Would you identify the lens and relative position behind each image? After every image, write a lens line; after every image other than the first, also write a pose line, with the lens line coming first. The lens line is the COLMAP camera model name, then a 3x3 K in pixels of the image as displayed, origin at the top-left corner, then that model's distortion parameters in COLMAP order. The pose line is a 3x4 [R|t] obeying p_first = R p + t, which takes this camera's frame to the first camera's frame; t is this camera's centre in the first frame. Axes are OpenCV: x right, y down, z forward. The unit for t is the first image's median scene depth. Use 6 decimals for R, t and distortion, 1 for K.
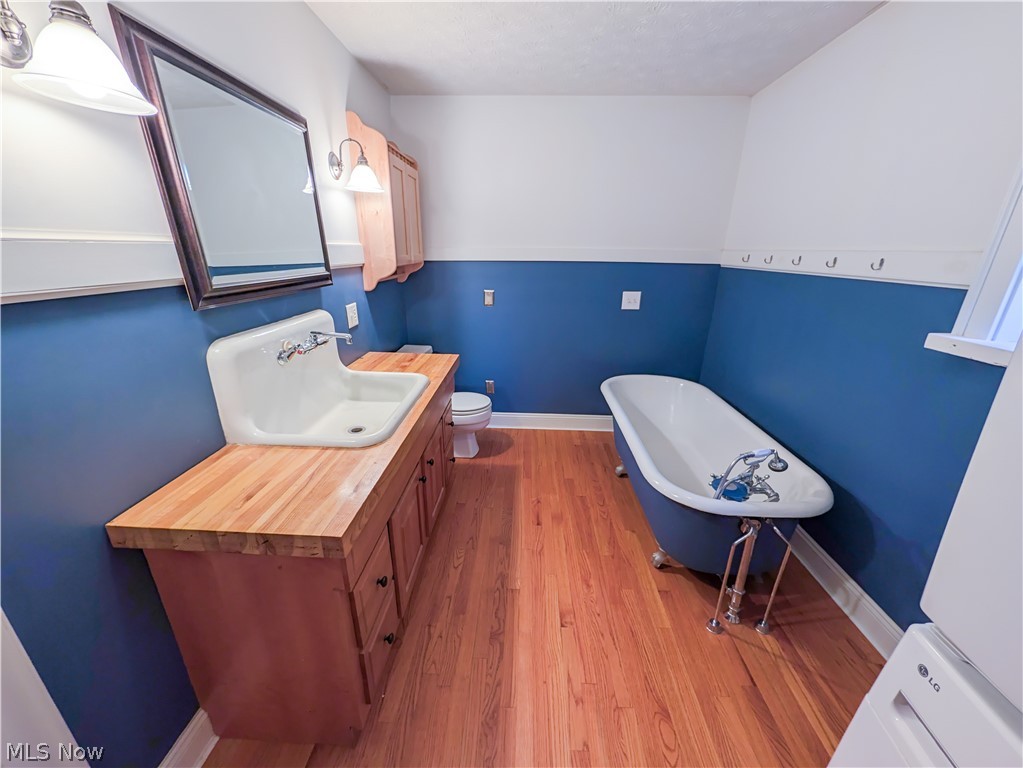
lens RADIAL K [[396.0, 0, 507.8], [0, 396.0, 391.5], [0, 0, 1]] dist [0.001010, -0.000411]
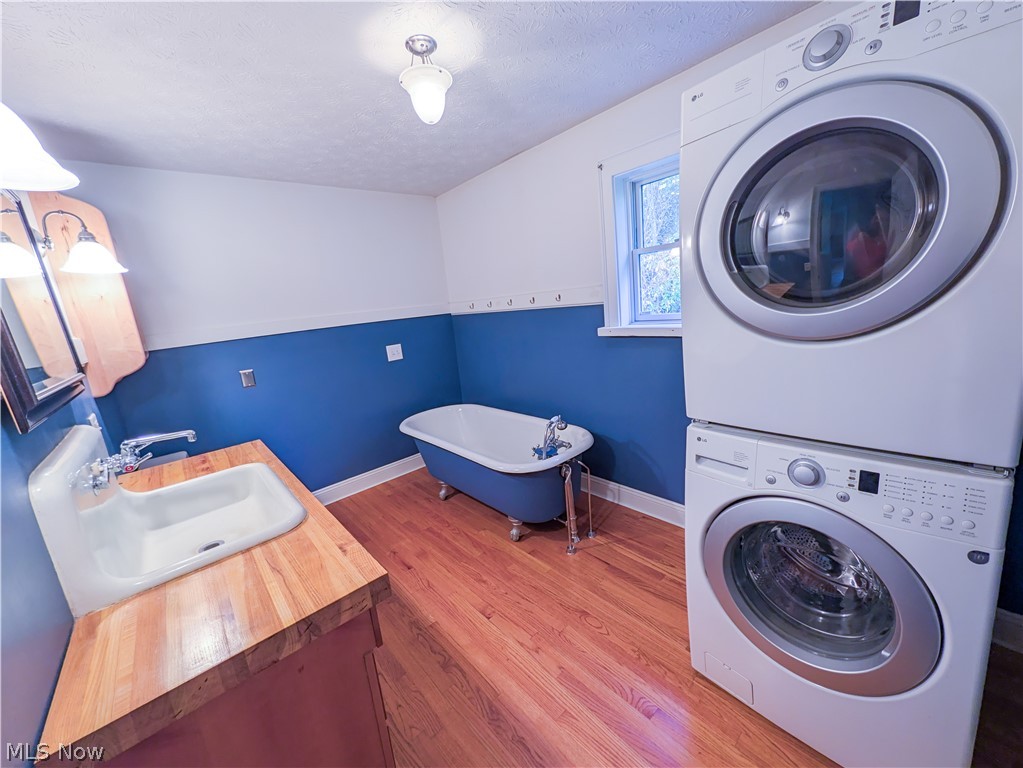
lens RADIAL K [[396.0, 0, 515.0], [0, 396.0, 382.5], [0, 0, 1]] dist [0.001010, -0.000411]
pose [[0.709513, -0.230368, 0.665974, -0.391527], [0.341892, 0.938910, -0.039464, 0.025565], [-0.616199, 0.255692, 0.744930, -0.062856]]
